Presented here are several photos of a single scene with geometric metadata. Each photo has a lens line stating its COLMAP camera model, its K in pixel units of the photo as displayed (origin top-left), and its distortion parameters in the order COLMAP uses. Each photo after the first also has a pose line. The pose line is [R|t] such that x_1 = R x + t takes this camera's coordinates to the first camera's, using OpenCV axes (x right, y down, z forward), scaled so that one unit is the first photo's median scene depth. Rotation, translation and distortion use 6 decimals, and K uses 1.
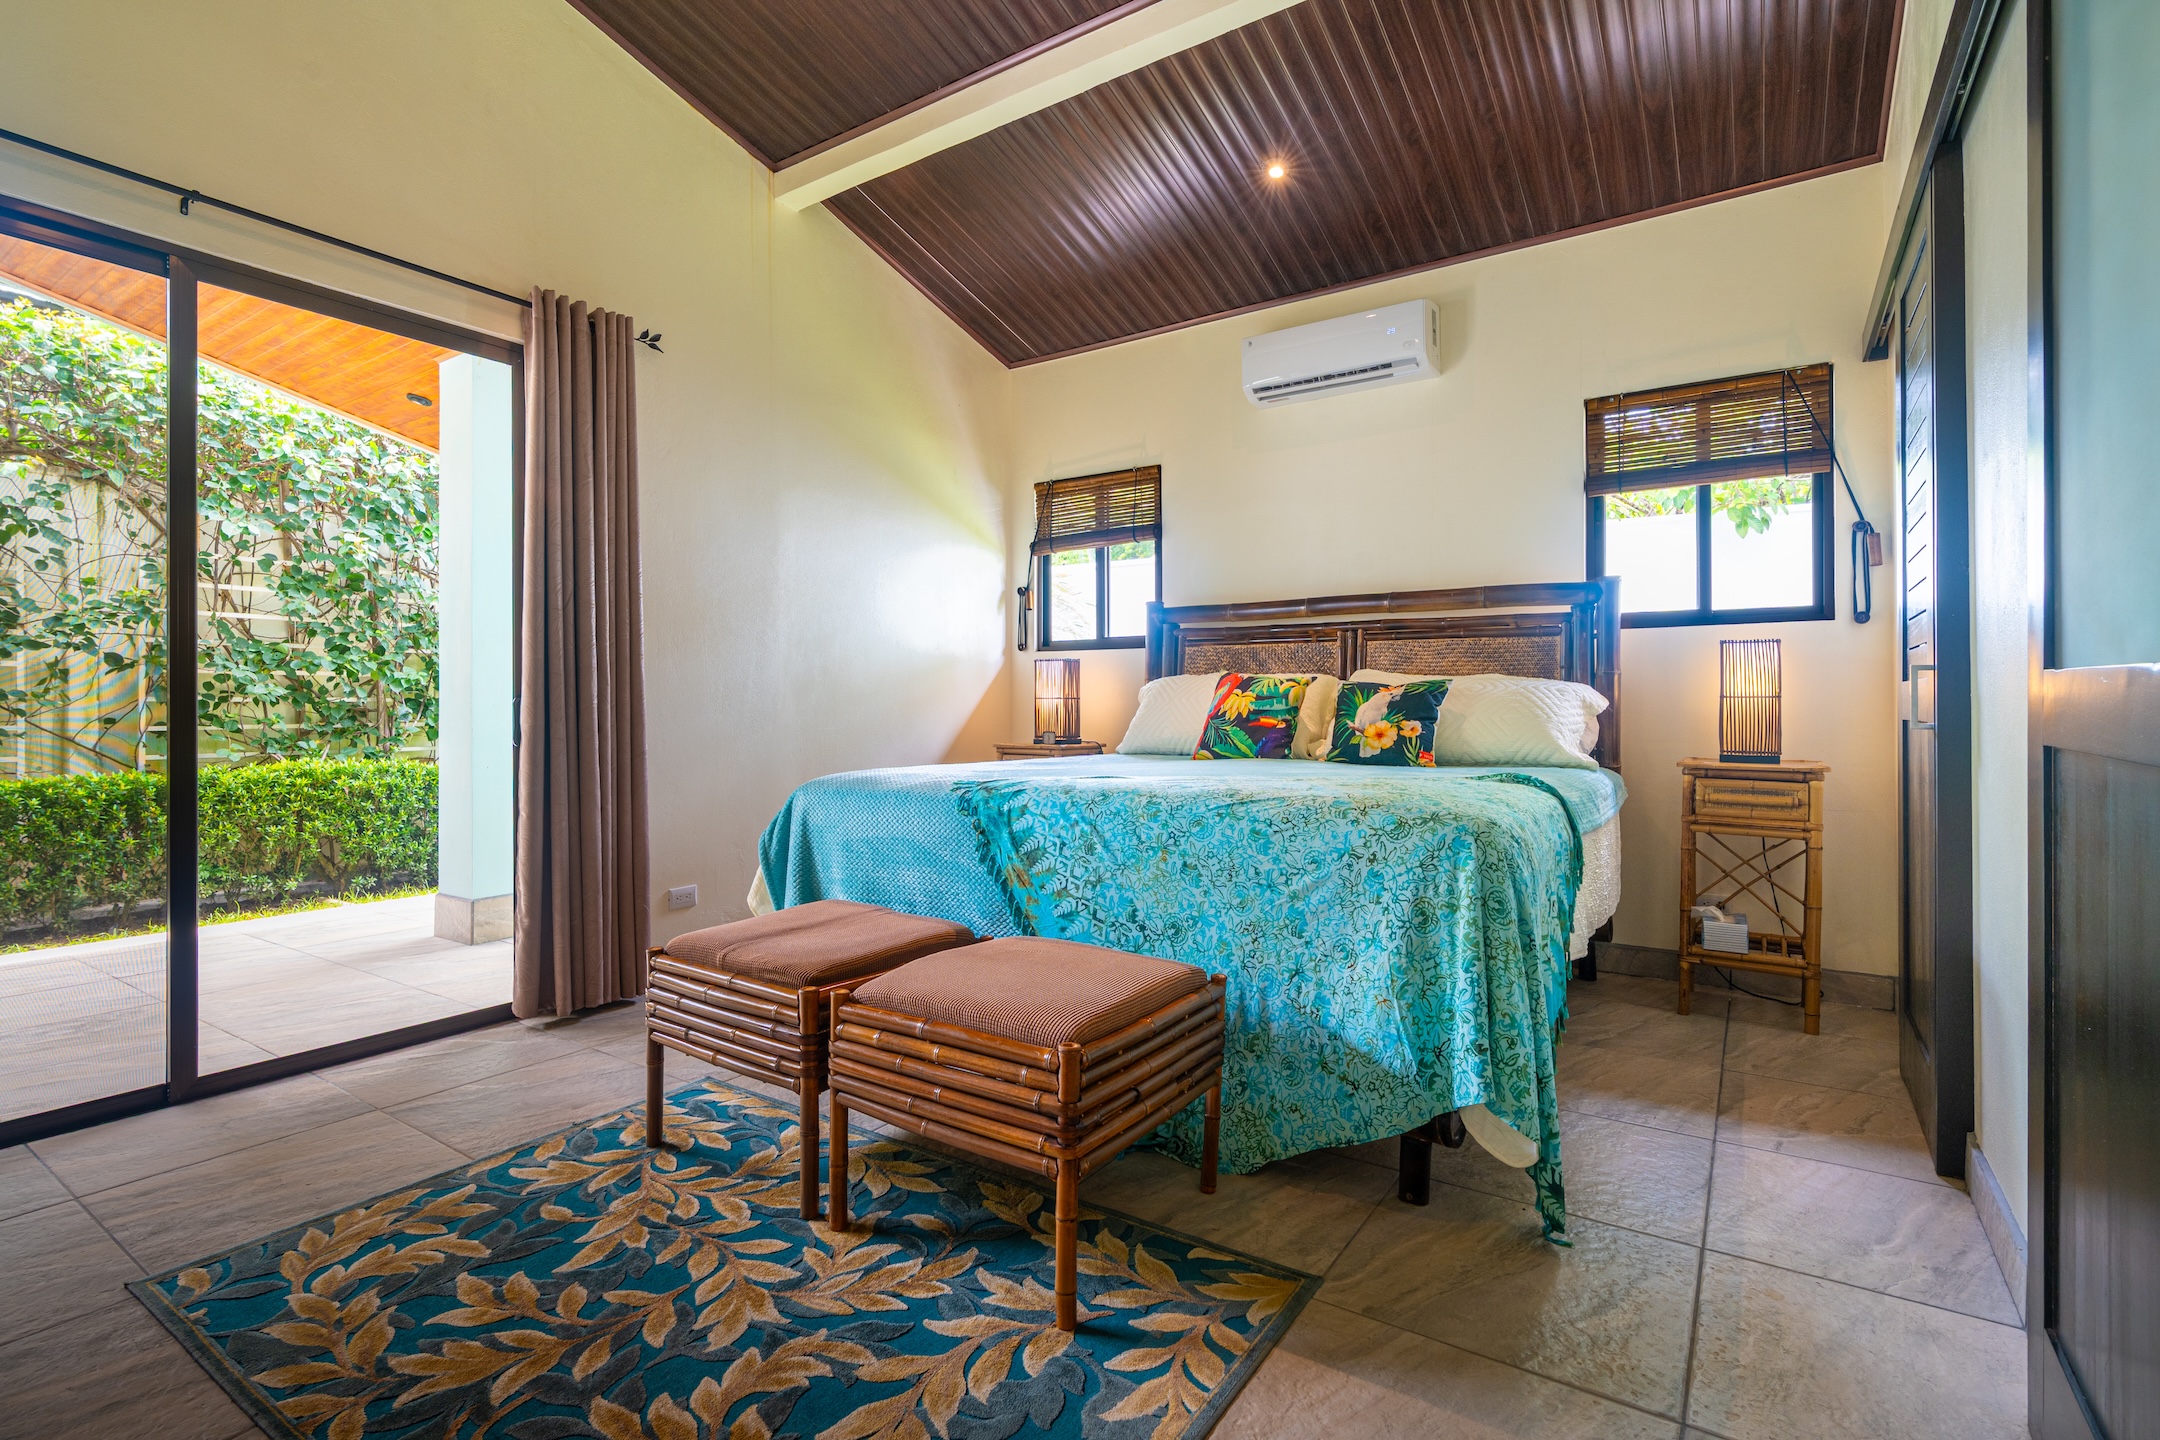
lens RADIAL K [[1040.4, 0, 1061.0], [0, 1040.4, 725.0], [0, 0, 1]] dist [-0.010846, 0.002719]
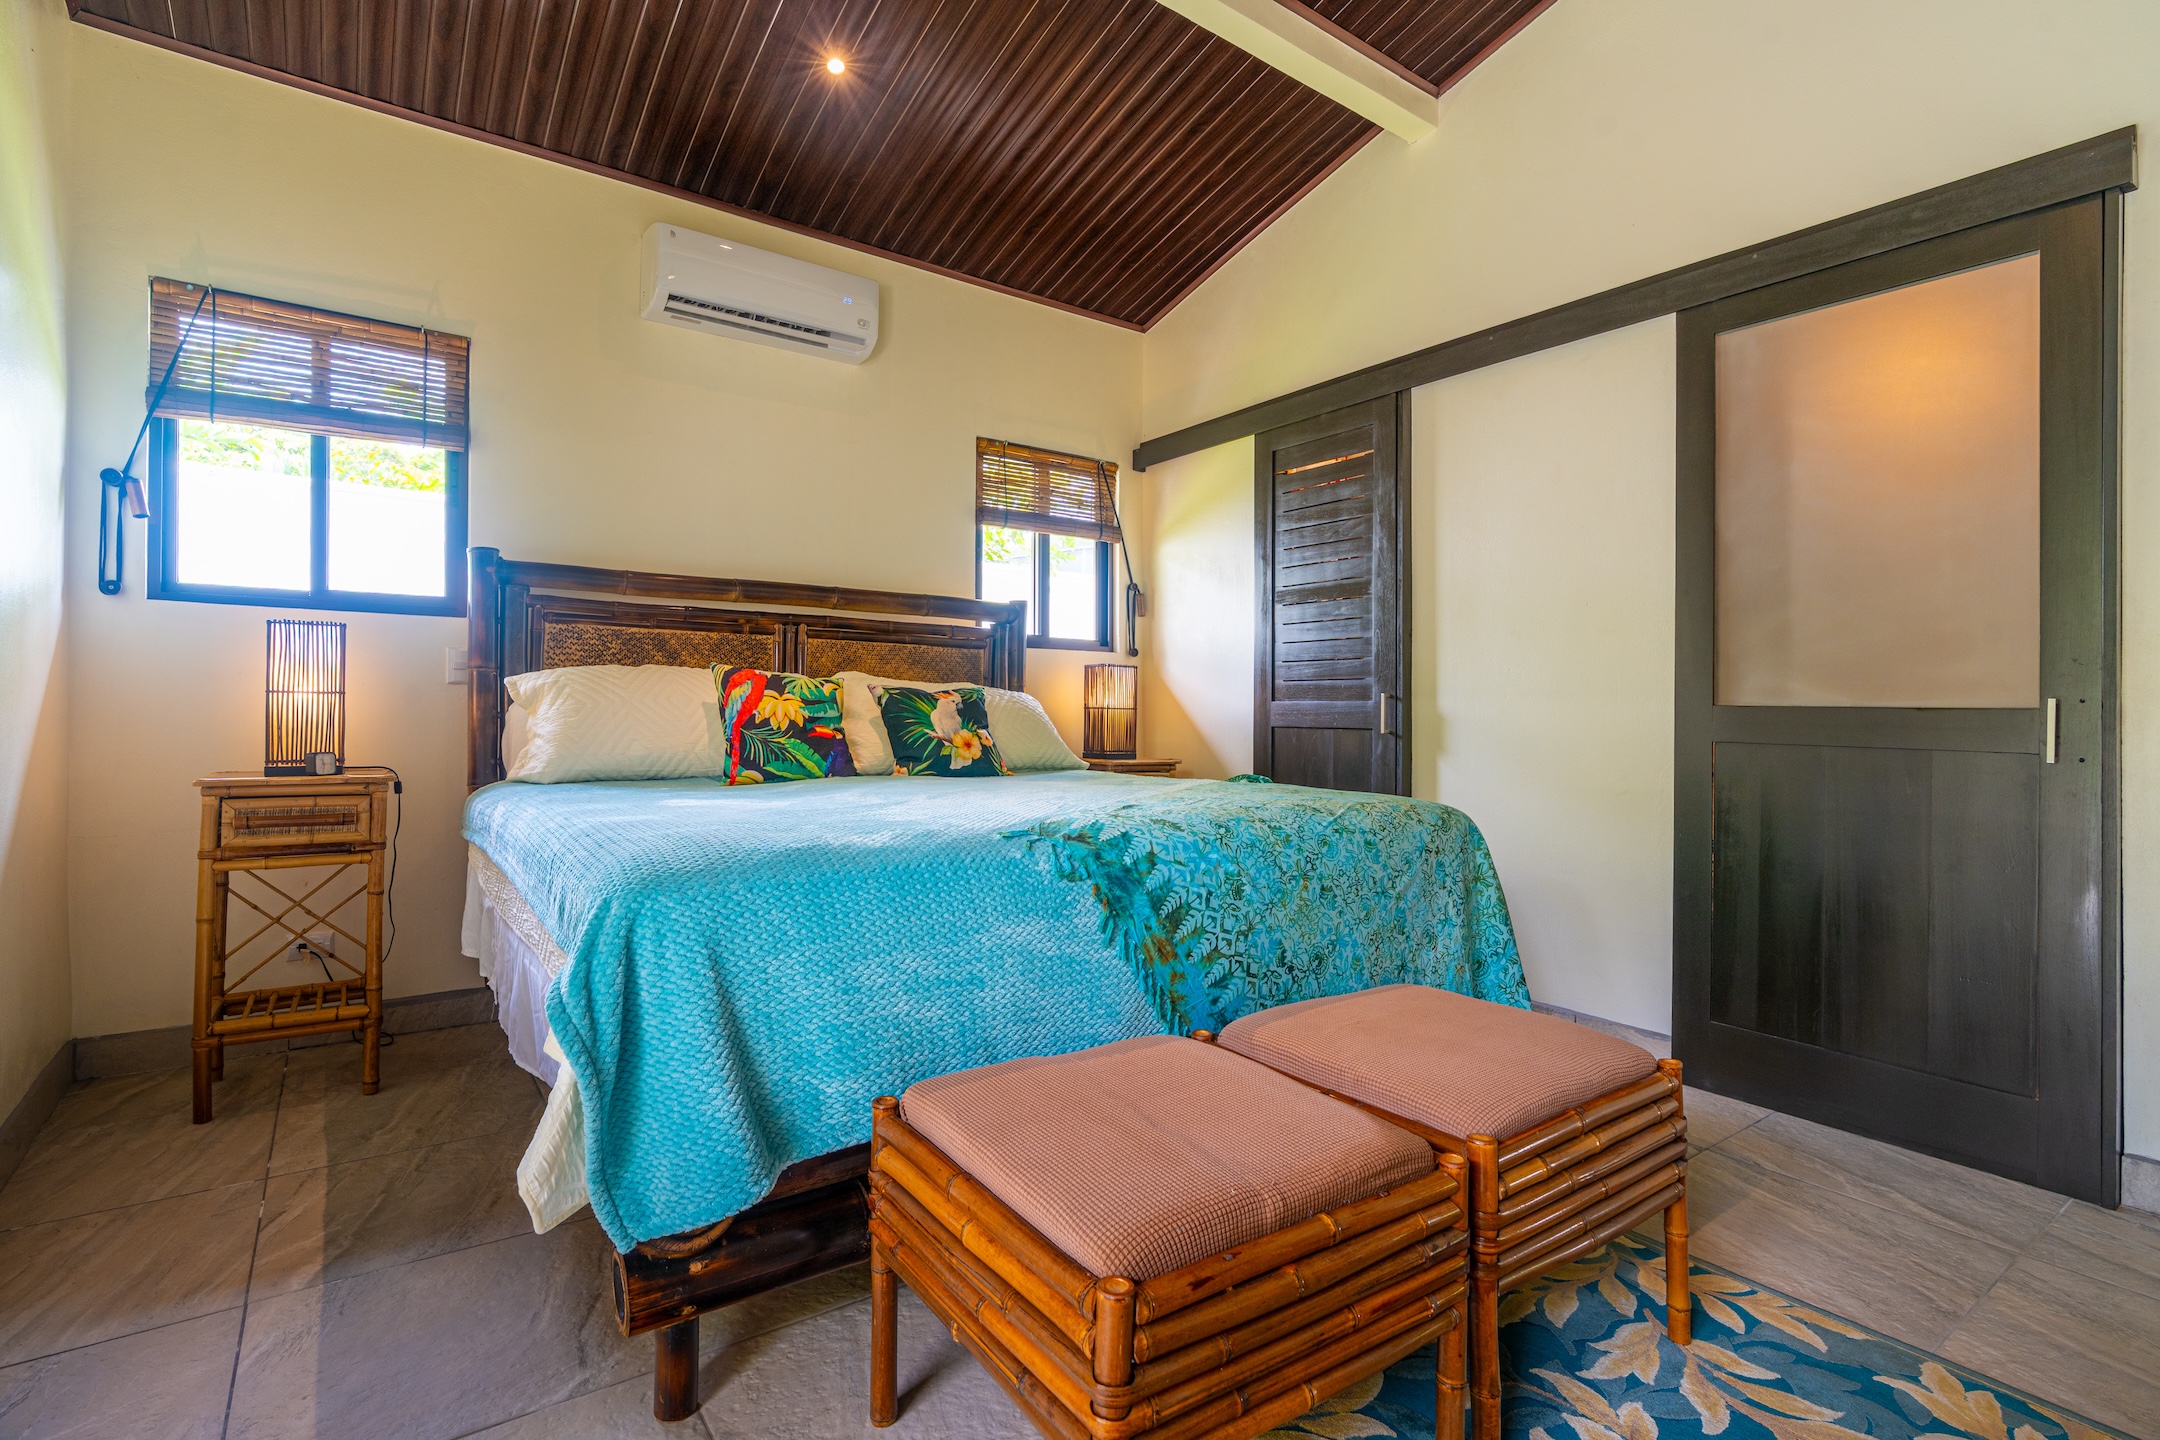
lens RADIAL K [[1040.4, 0, 1079.5], [0, 1040.4, 711.8], [0, 0, 1]] dist [-0.010846, 0.002719]
pose [[0.312077, 0.005665, 0.950040, -0.753235], [0.005769, 0.999952, -0.007858, -0.016453], [-0.950039, 0.007933, 0.312030, 0.821957]]
